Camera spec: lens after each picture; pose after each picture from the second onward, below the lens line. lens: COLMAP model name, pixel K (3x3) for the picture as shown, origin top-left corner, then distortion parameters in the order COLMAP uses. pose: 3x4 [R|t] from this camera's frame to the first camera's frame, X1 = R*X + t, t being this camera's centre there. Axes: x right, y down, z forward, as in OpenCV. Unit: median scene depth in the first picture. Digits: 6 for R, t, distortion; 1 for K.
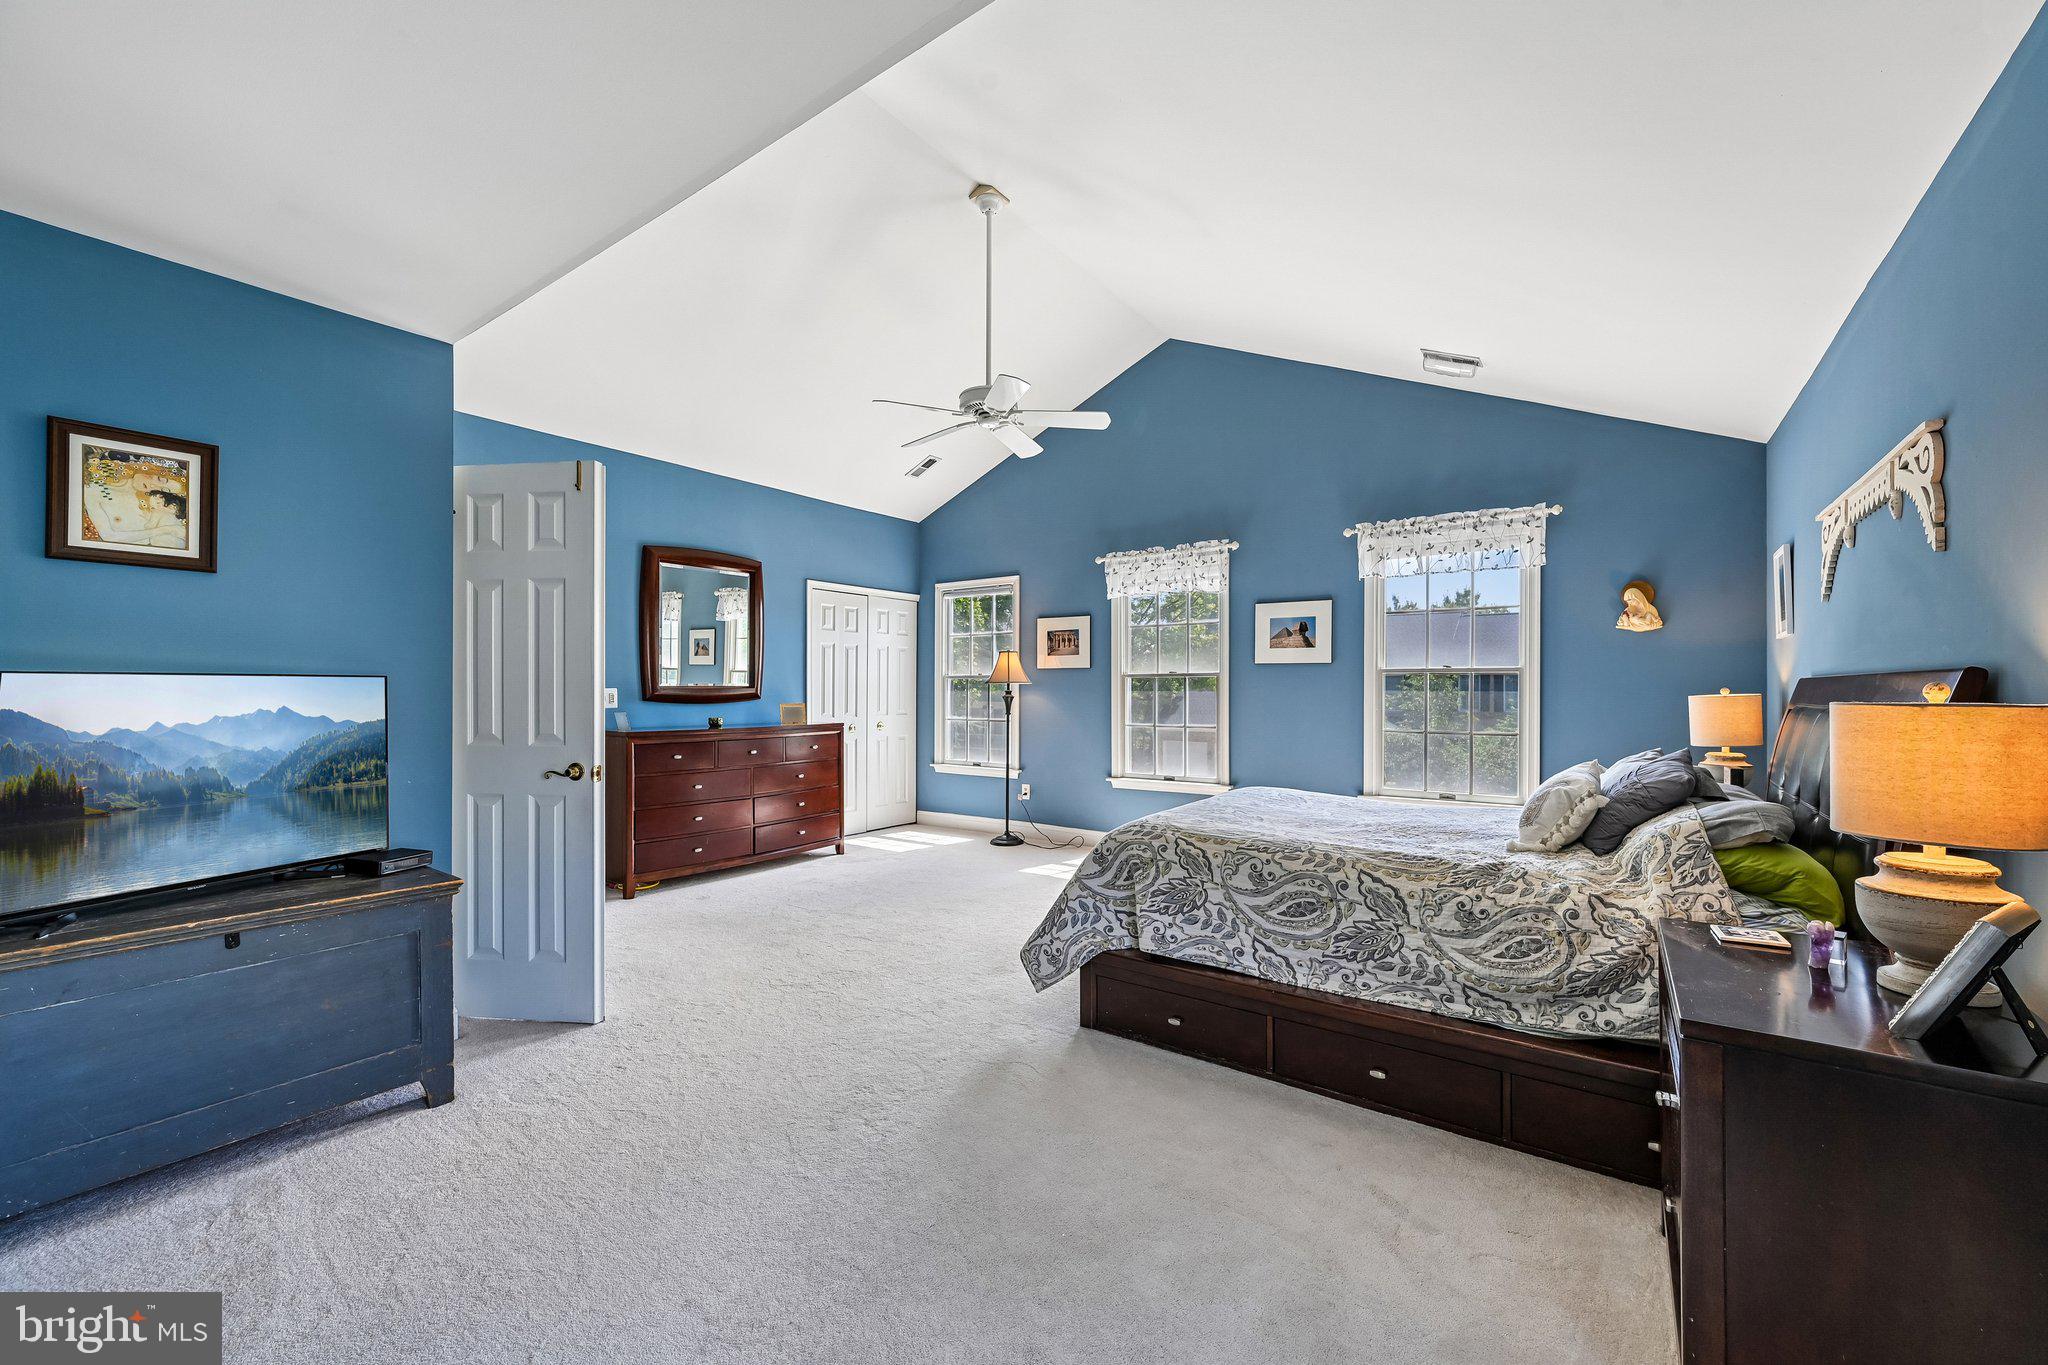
lens RADIAL K [[801.6, 0, 1027.7], [0, 801.6, 691.0], [0, 0, 1]] dist [-0.001756, 0.000024]
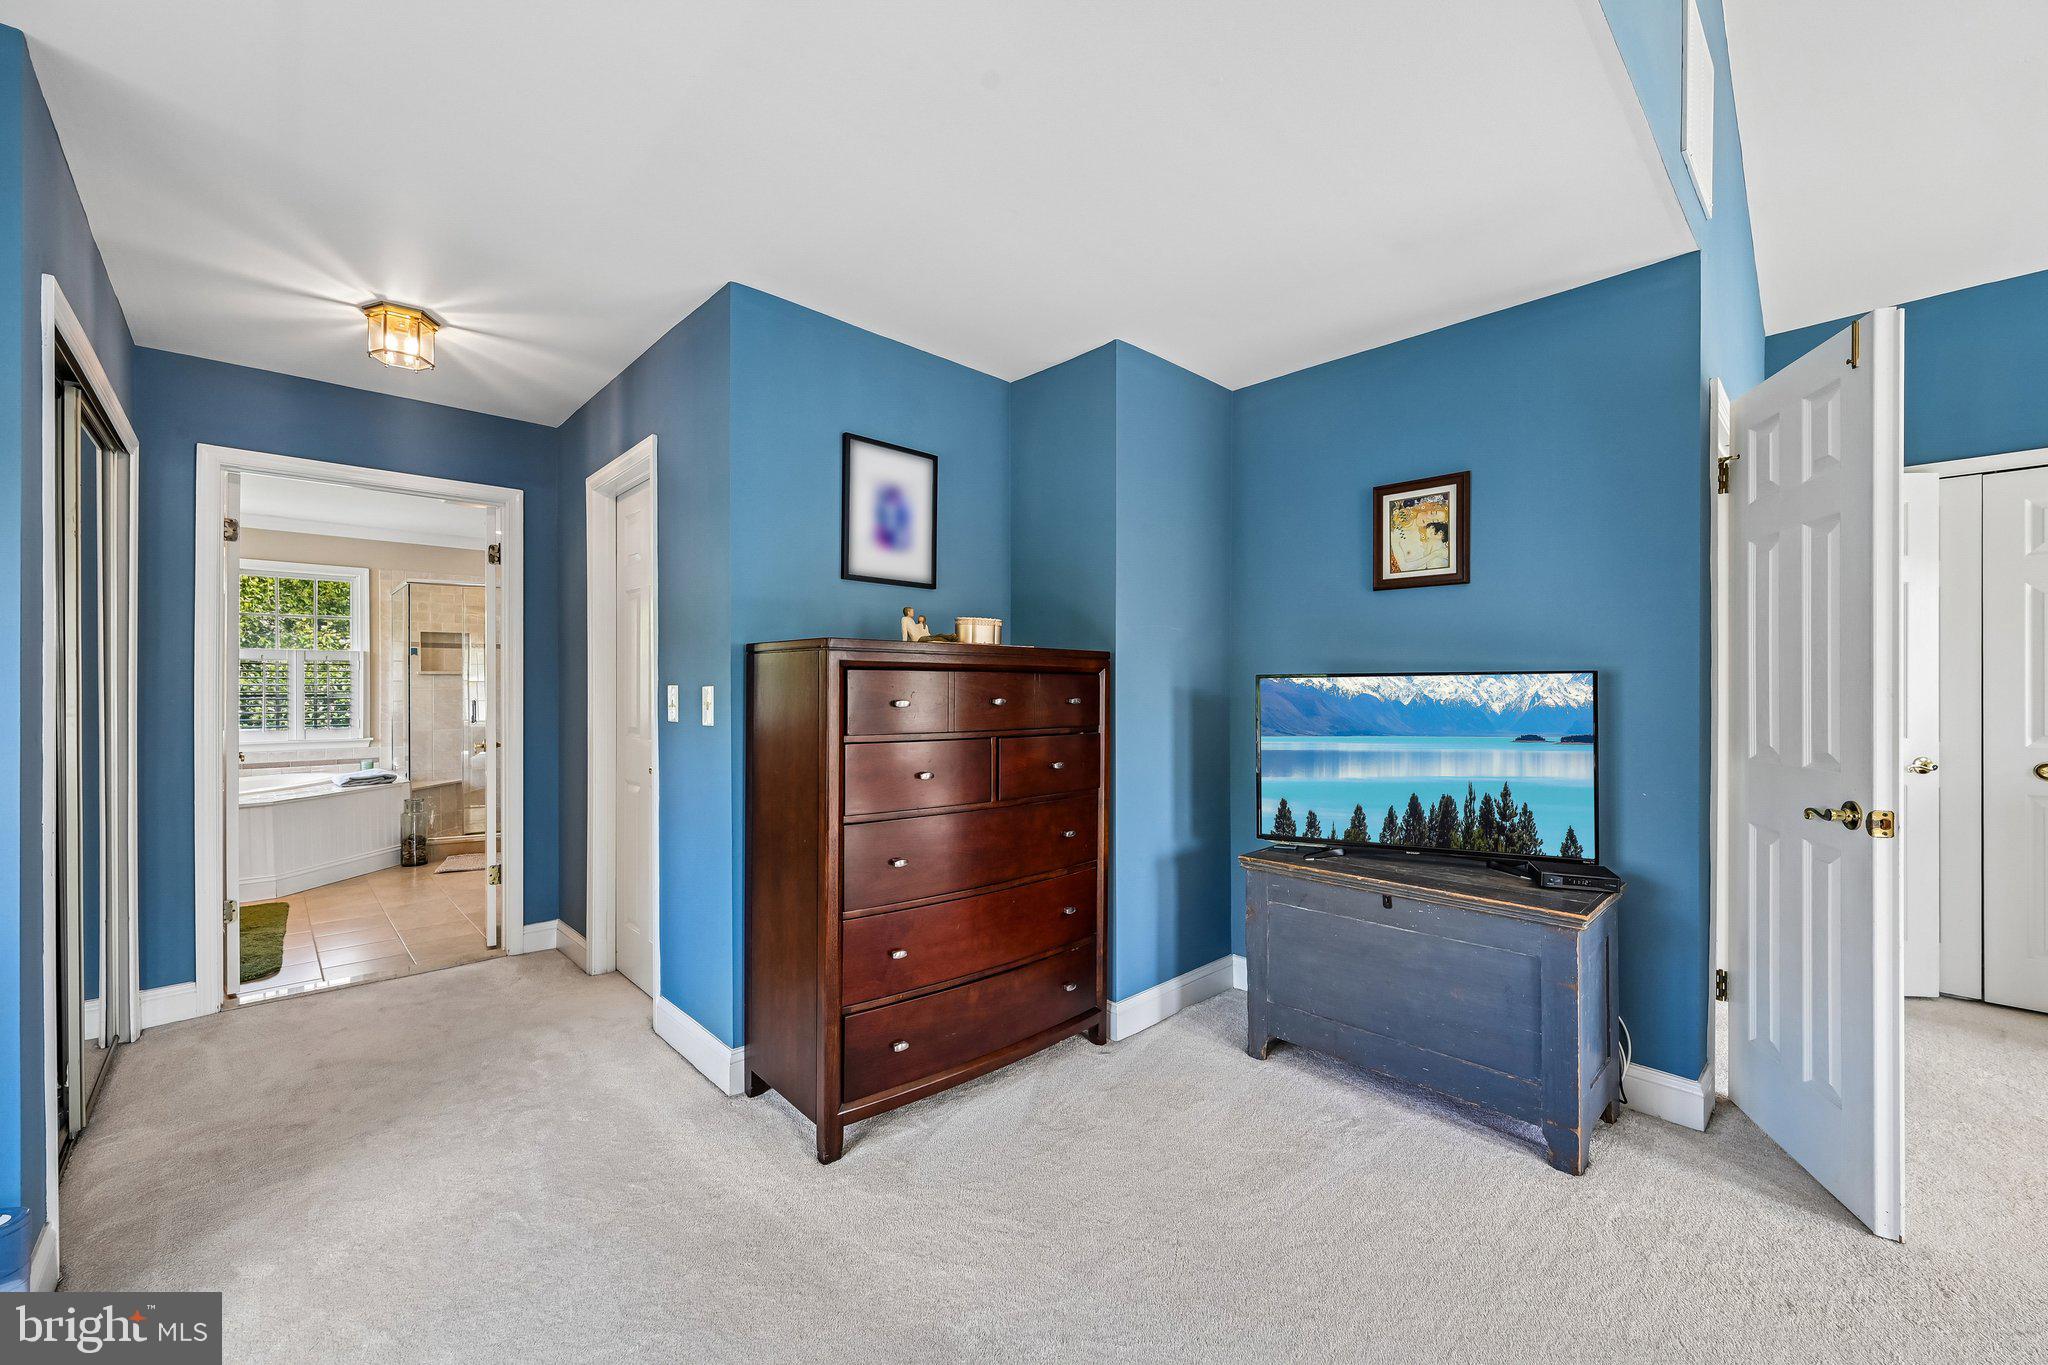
lens RADIAL K [[803.7, 0, 1038.5], [0, 803.7, 685.8], [0, 0, 1]] dist [-0.001722, -0.000014]
pose [[-0.174288, -0.001082, -0.984694, 0.179213], [0.000045, 0.999999, -0.001107, -0.000935], [0.984695, -0.000237, -0.174288, 0.507111]]
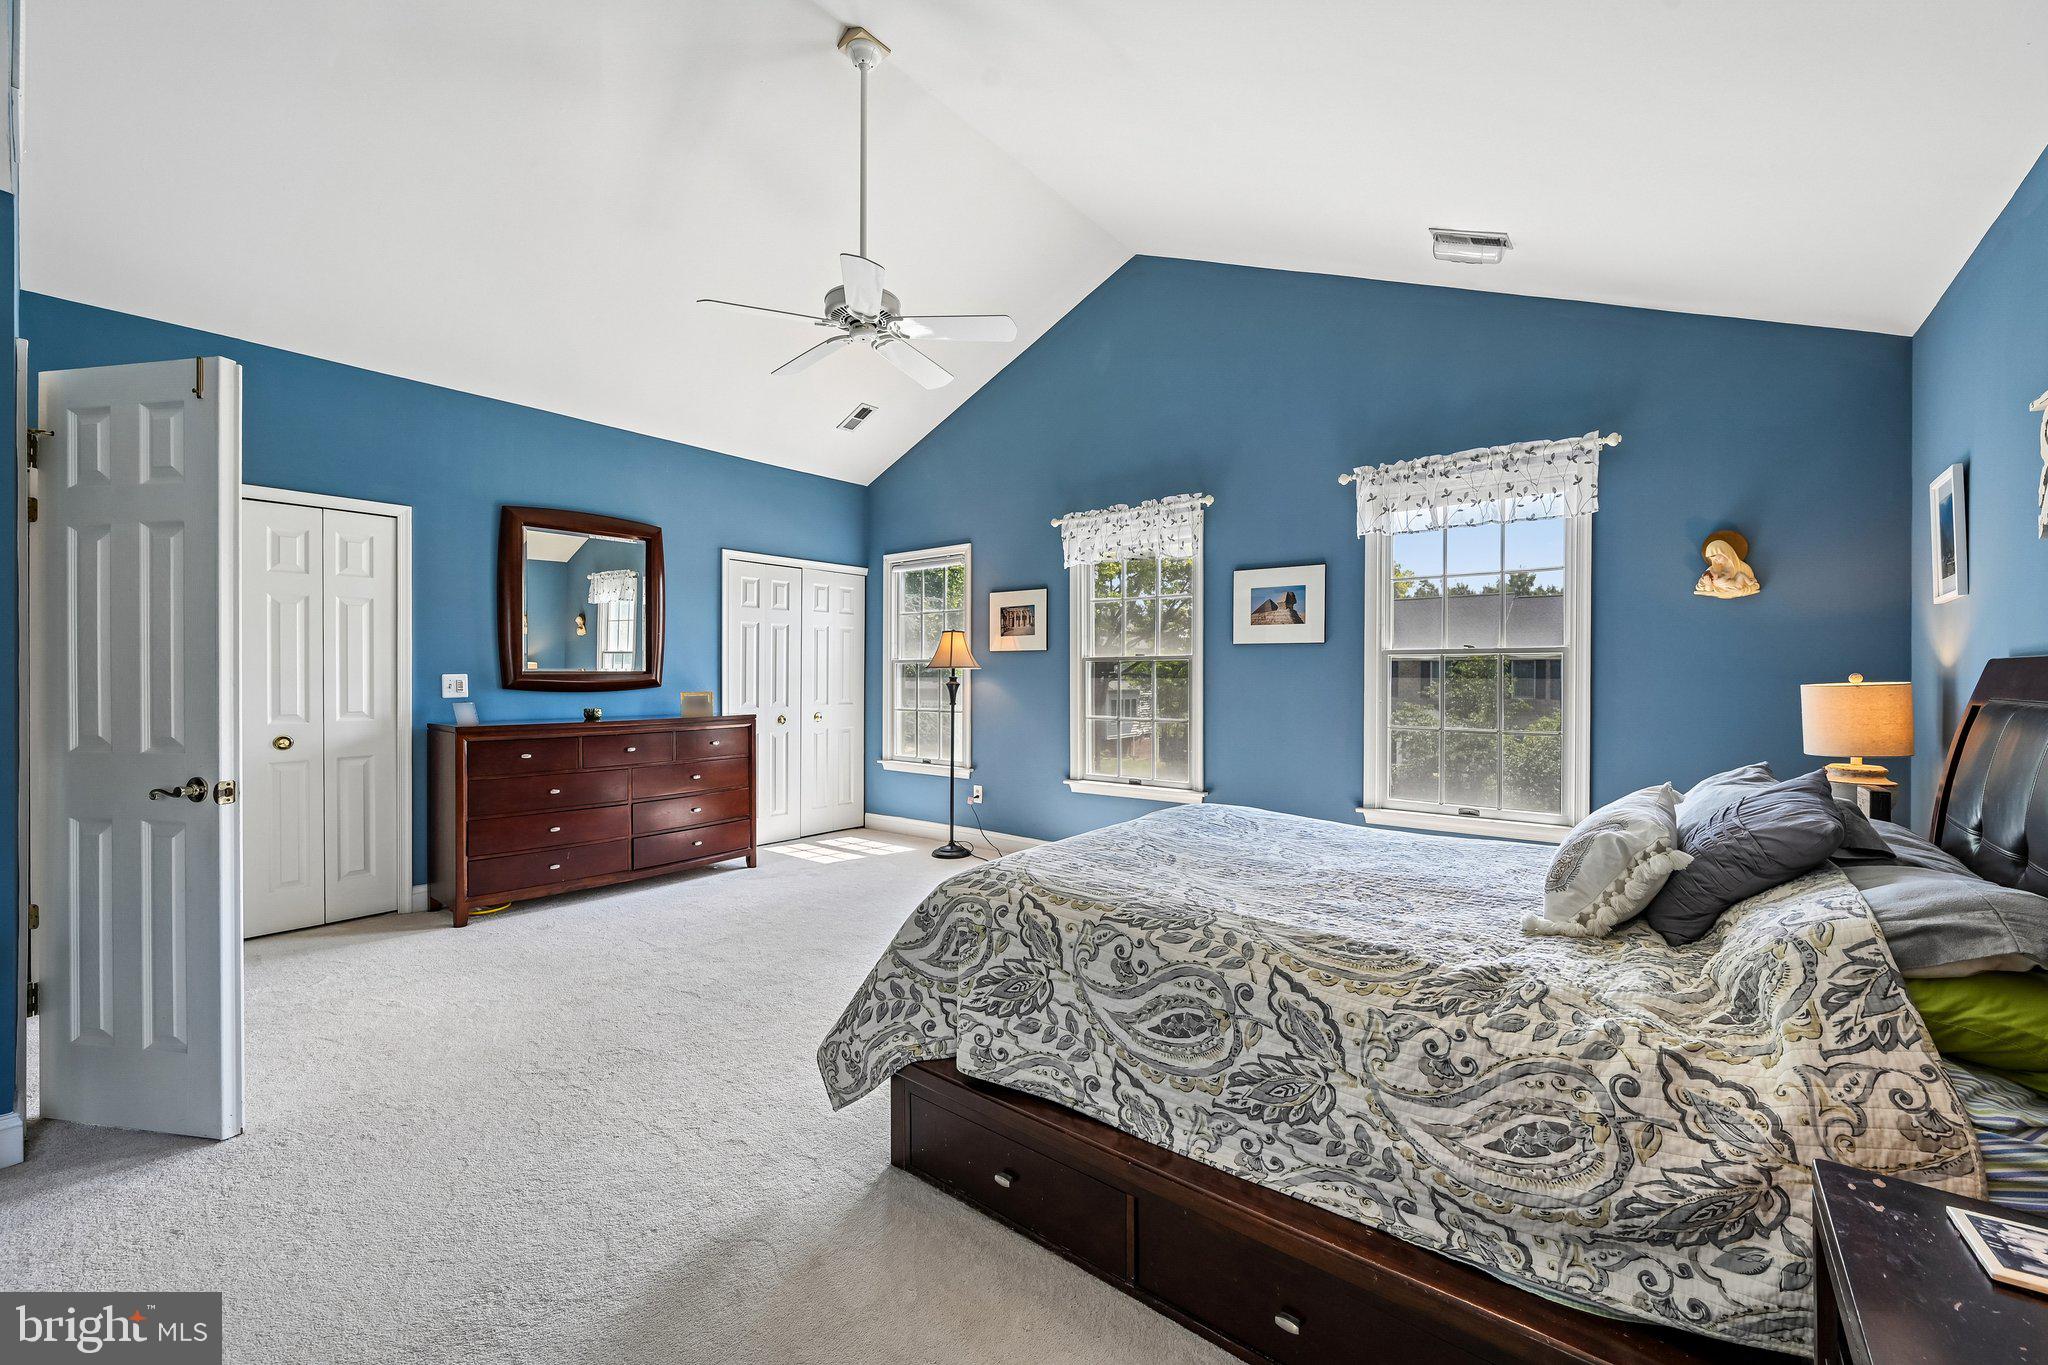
lens RADIAL K [[806.5, 0, 1028.5], [0, 806.5, 680.9], [0, 0, 1]] dist [-0.001481, 0.000345]
pose [[0.998785, 0.000425, -0.049273, 0.229884], [-0.000192, 0.999989, 0.004736, -0.000826], [0.049275, -0.004721, 0.998774, 0.332217]]
